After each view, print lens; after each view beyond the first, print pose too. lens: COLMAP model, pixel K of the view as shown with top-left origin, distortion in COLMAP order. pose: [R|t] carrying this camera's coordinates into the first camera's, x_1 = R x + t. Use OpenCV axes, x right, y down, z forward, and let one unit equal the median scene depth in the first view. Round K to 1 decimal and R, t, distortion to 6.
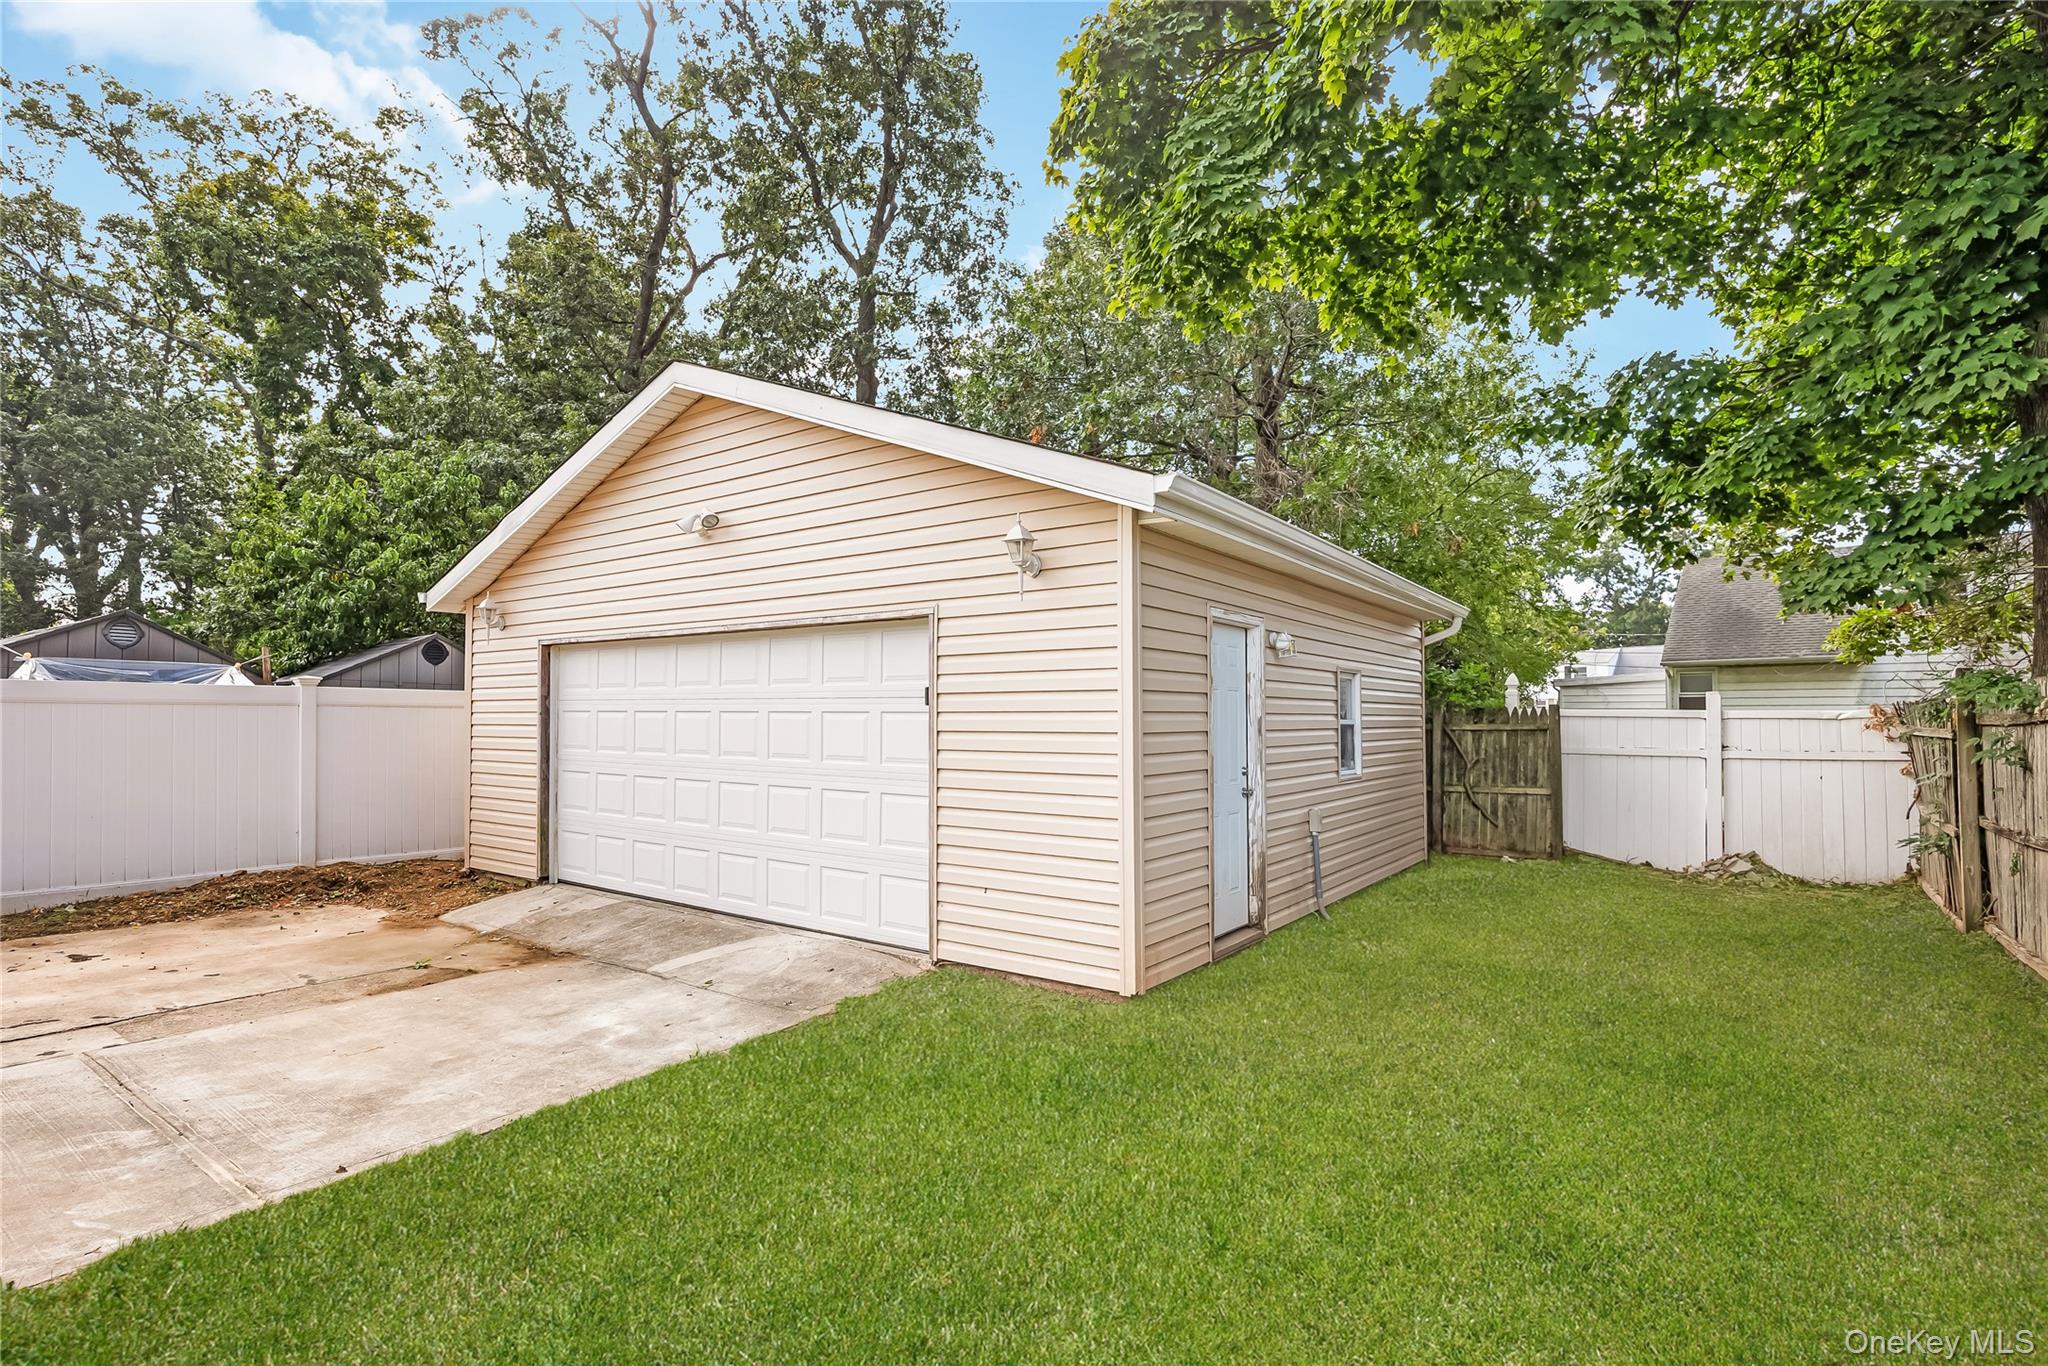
lens RADIAL K [[957.1, 0, 1040.5], [0, 957.1, 691.3], [0, 0, 1]] dist [-0.014557, -0.000741]
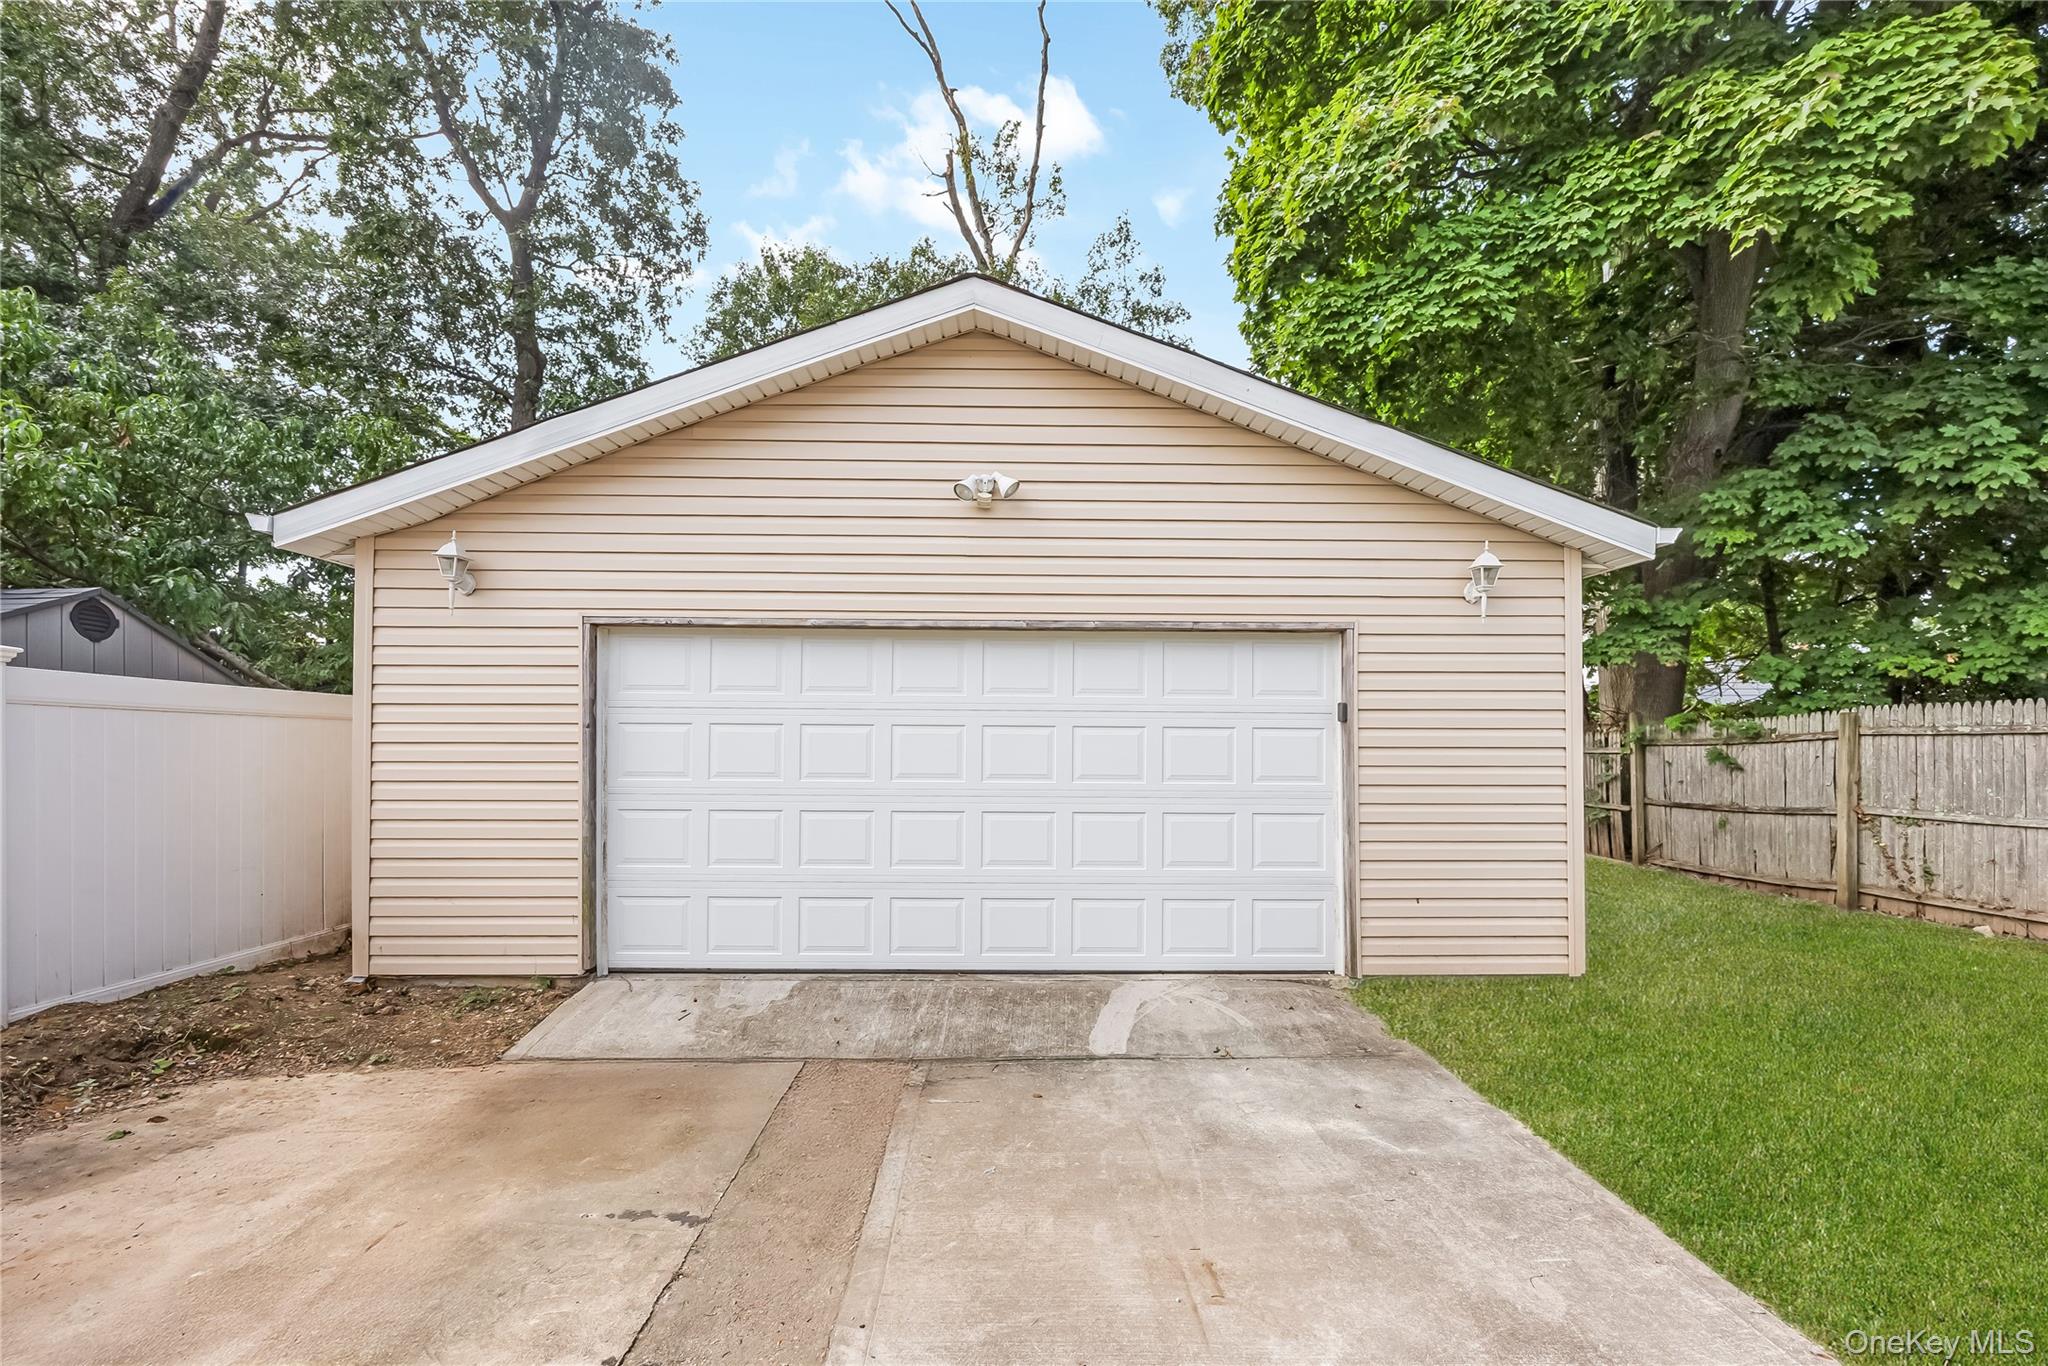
lens RADIAL K [[801.4, 0, 1026.7], [0, 801.4, 739.4], [0, 0, 1]] dist [-0.001255, 0.000514]
pose [[0.812907, 0.005818, 0.582365, -0.894633], [-0.018312, 0.999711, 0.015573, 0.027284], [-0.582106, -0.023324, 0.812778, 0.539187]]
